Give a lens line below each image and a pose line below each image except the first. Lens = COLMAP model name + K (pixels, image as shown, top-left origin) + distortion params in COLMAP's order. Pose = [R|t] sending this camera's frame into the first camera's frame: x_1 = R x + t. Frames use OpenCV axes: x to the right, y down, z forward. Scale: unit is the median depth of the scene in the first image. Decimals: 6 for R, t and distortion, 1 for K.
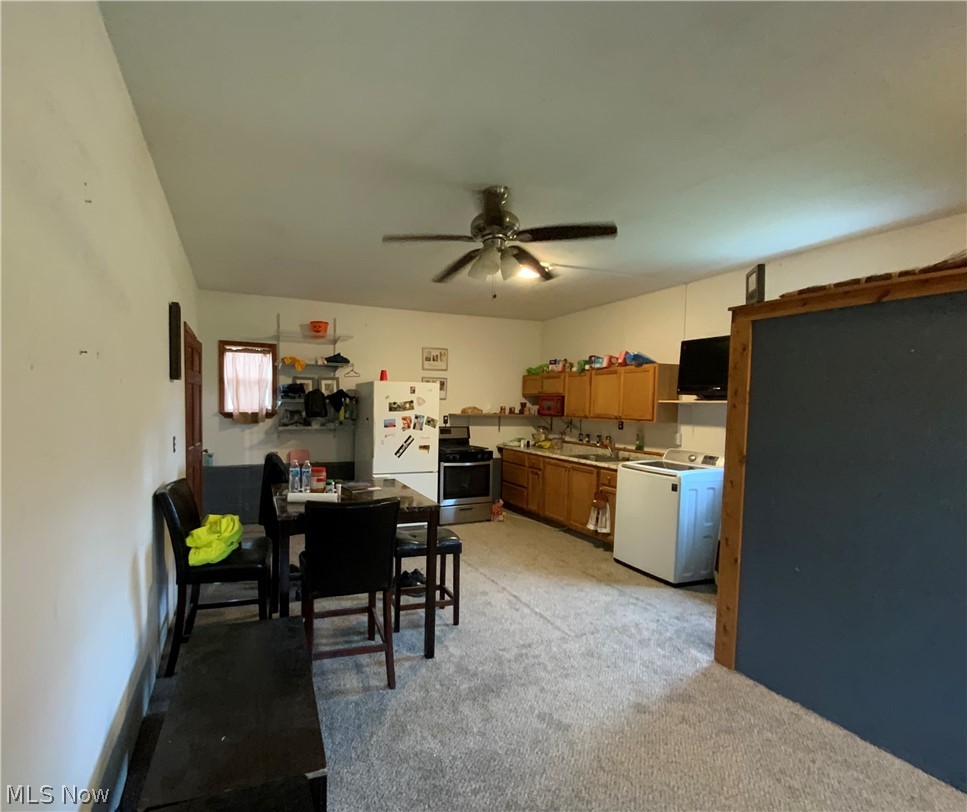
lens RADIAL K [[559.7, 0, 483.5], [0, 559.7, 406.0], [0, 0, 1]] dist [0.000672, -0.000006]
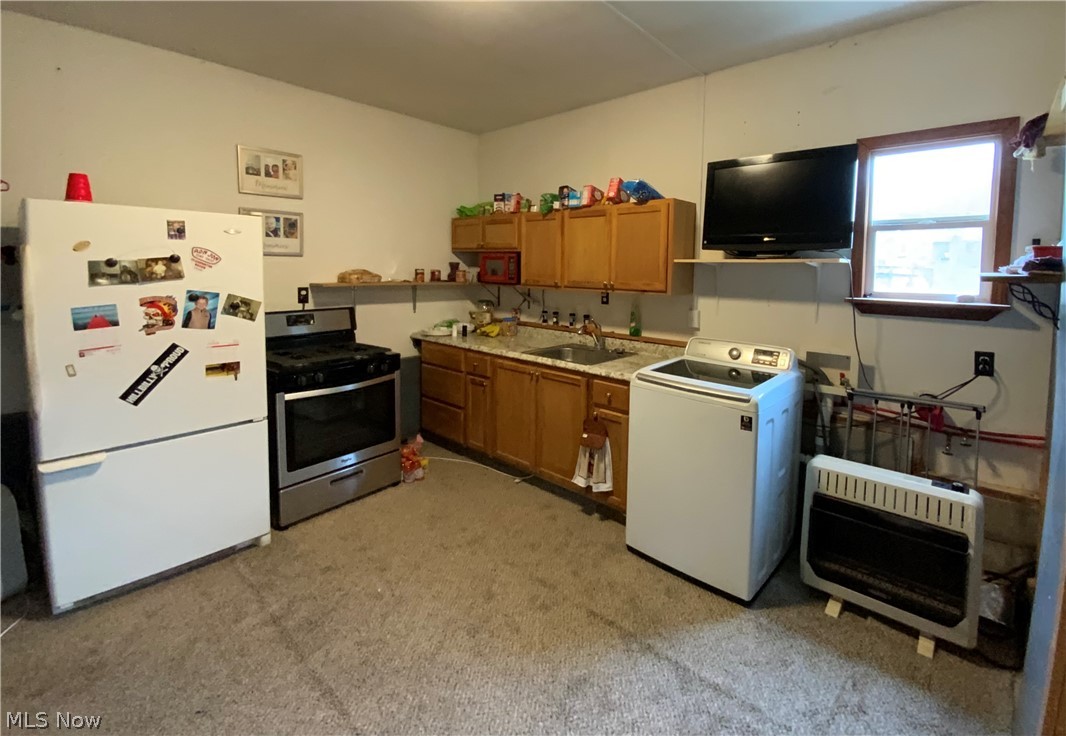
lens RADIAL K [[780.5, 0, 583.4], [0, 780.5, 370.3], [0, 0, 1]] dist [0.068273, -0.002002]
pose [[0.972649, -0.032110, 0.230051, 0.010281], [0.001835, 0.991431, 0.130621, -0.001142], [-0.232274, -0.126626, 0.964373, 0.167521]]
